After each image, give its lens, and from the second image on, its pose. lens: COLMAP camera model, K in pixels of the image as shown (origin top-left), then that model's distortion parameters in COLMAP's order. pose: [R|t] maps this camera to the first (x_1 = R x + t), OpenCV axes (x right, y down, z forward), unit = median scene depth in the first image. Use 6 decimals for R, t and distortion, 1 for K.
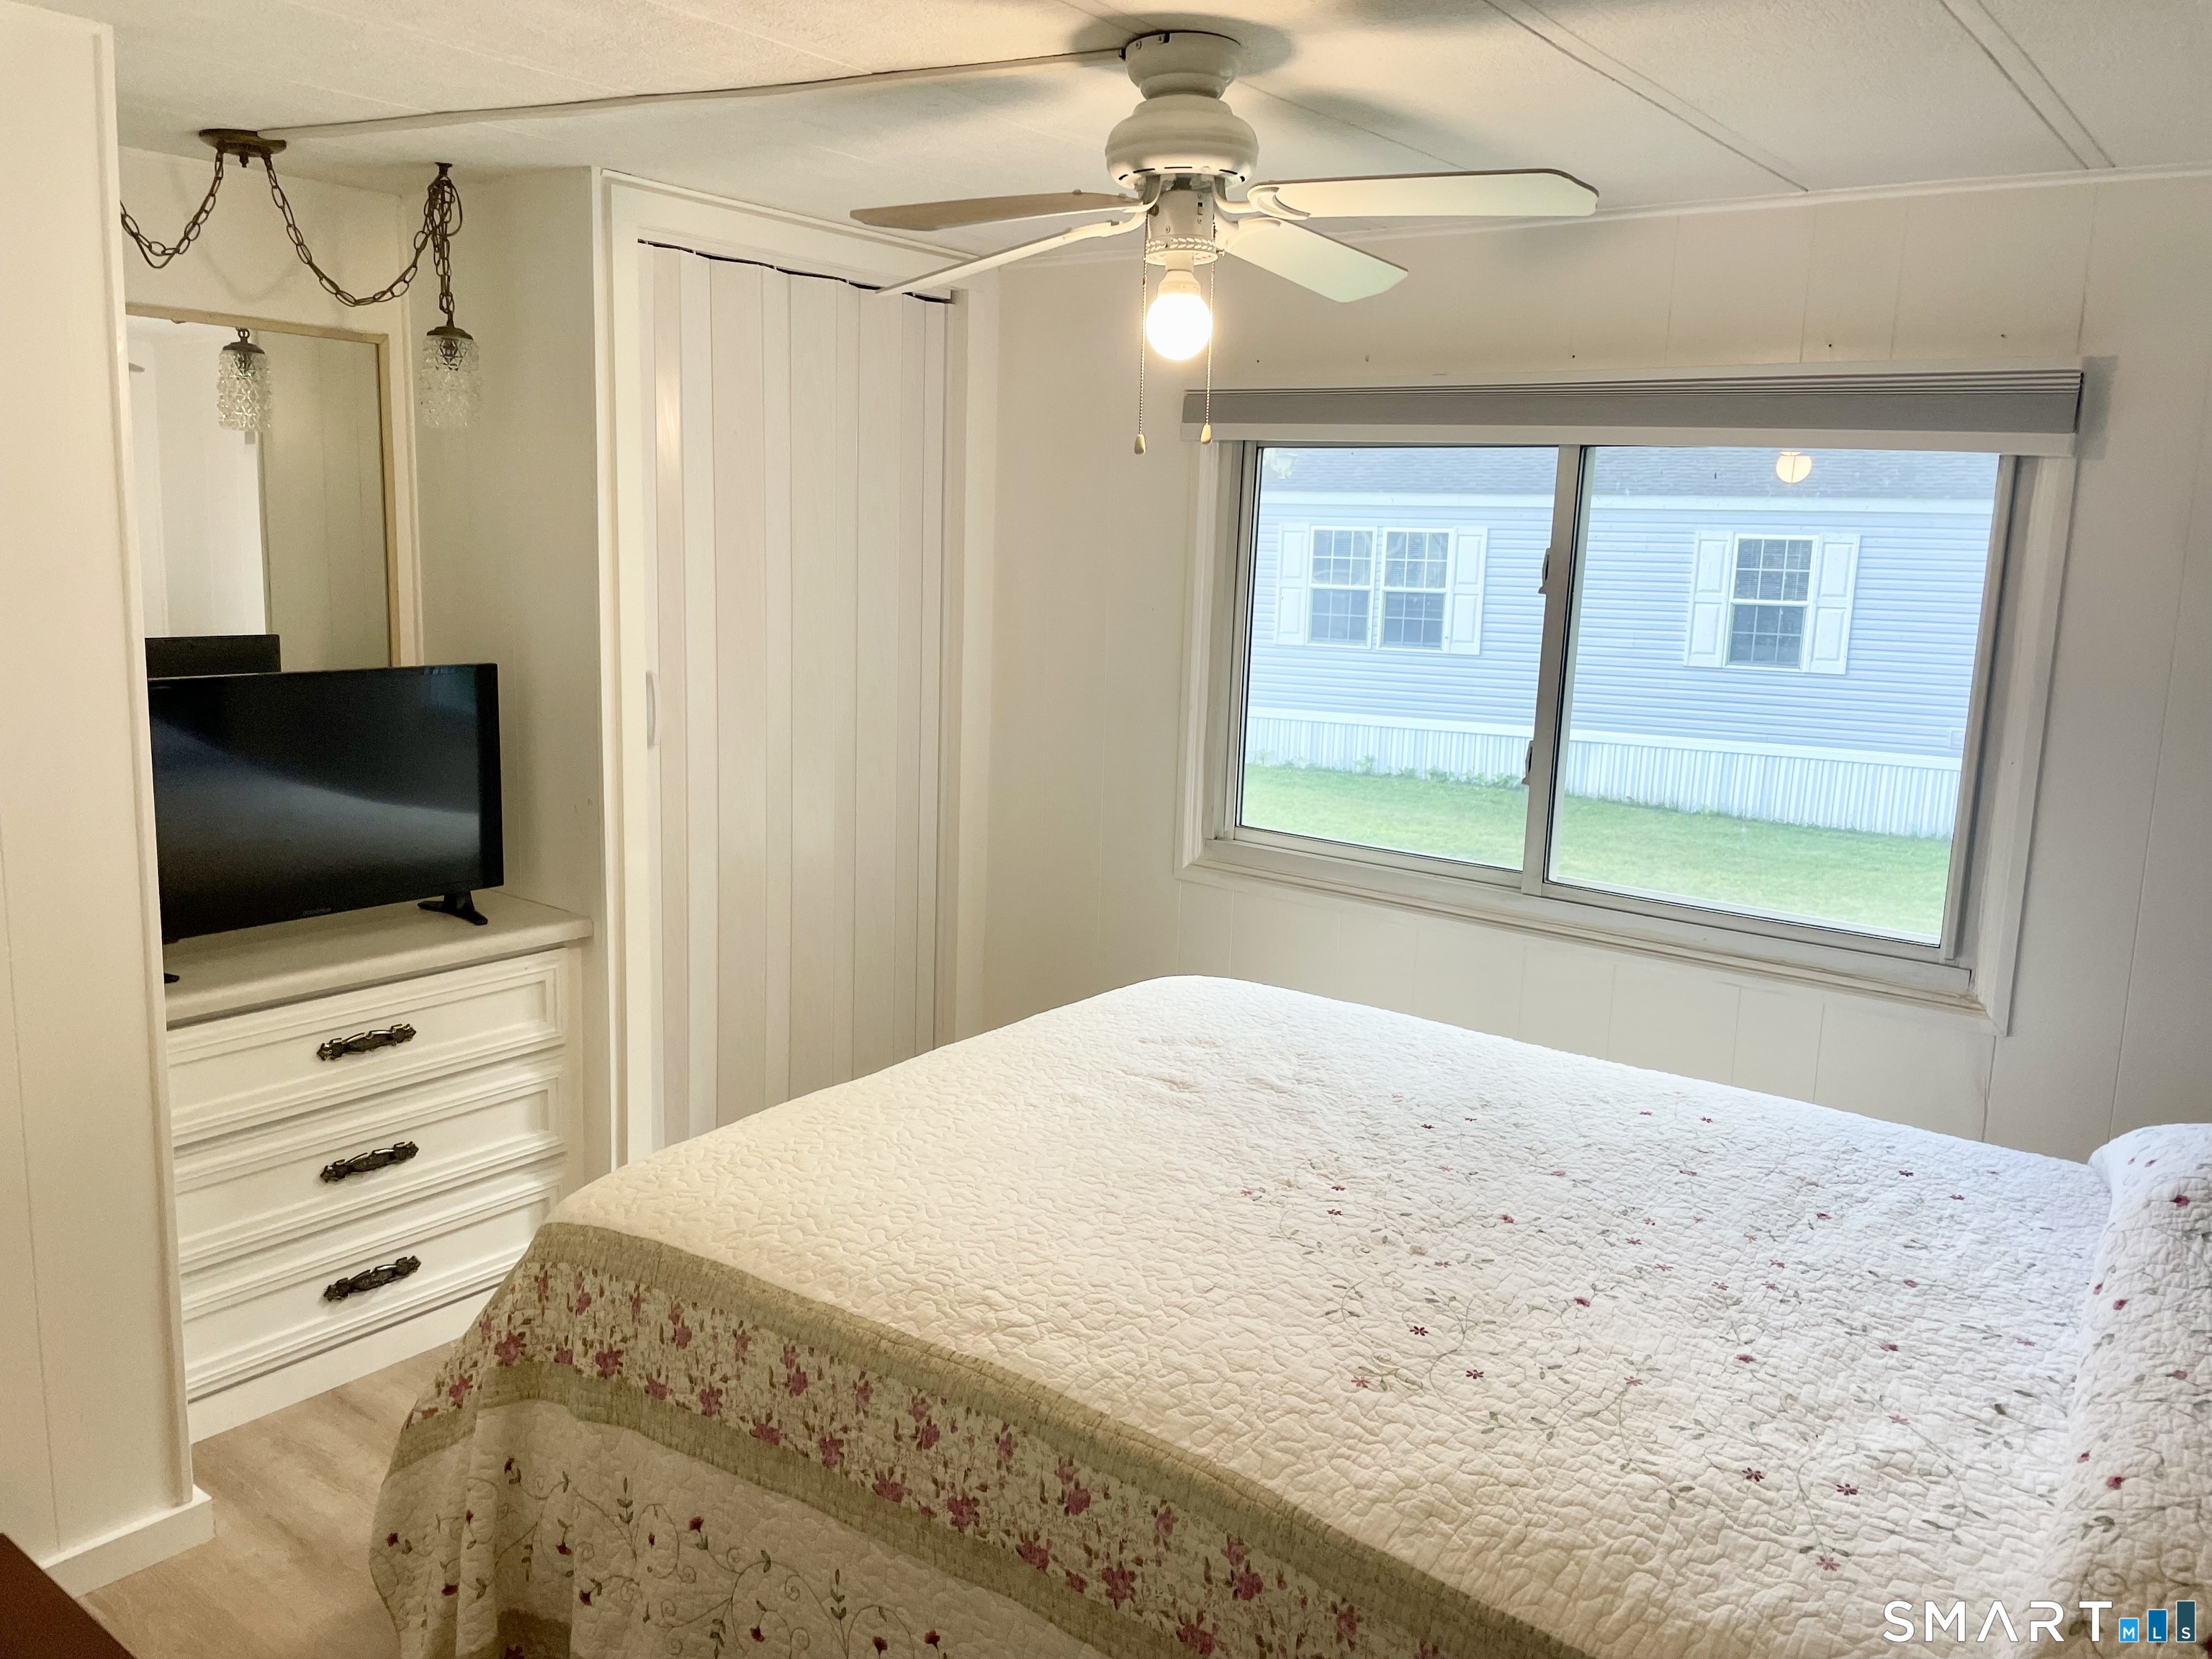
lens RADIAL K [[1670.6, 0, 1096.0], [0, 1670.6, 827.7], [0, 0, 1]] dist [0.067559, -0.001241]
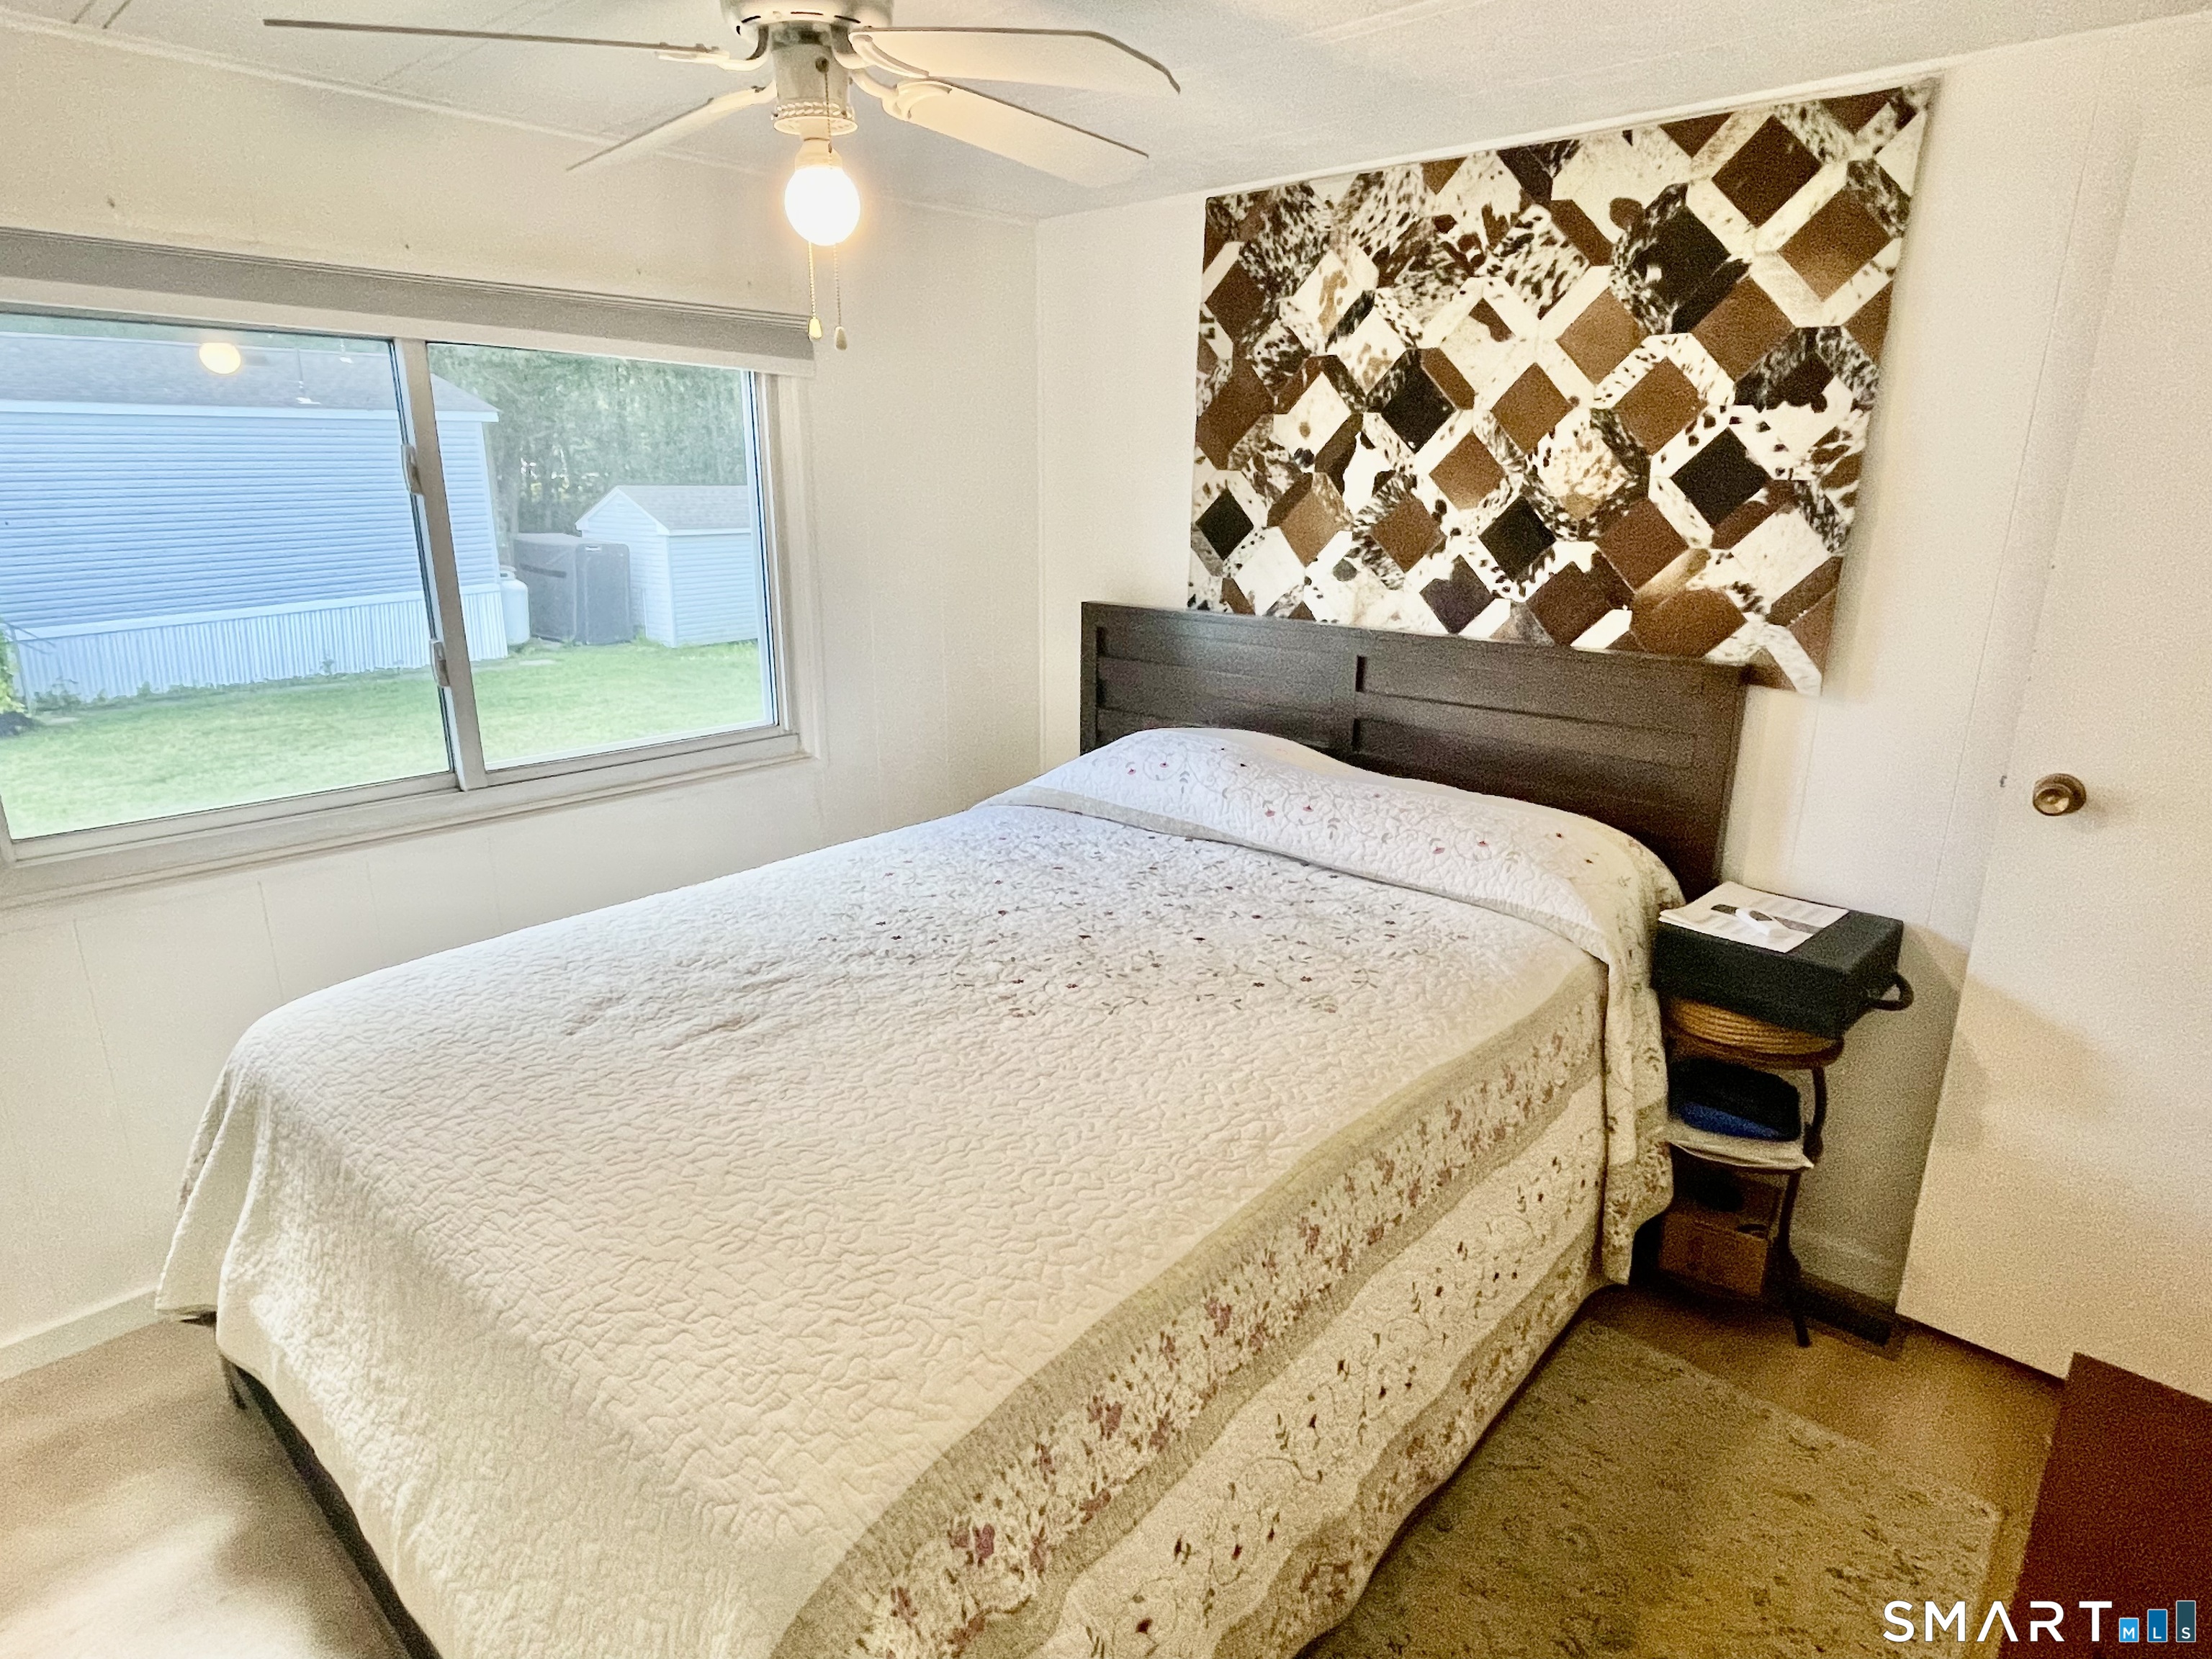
lens RADIAL K [[1267.8, 0, 1093.6], [0, 1267.8, 823.8], [0, 0, 1]] dist [-0.004063, -0.001177]
pose [[0.092099, -0.312427, 0.945466, -0.657182], [0.173078, 0.940072, 0.293785, -0.149766], [-0.980593, 0.136582, 0.140654, 0.755725]]
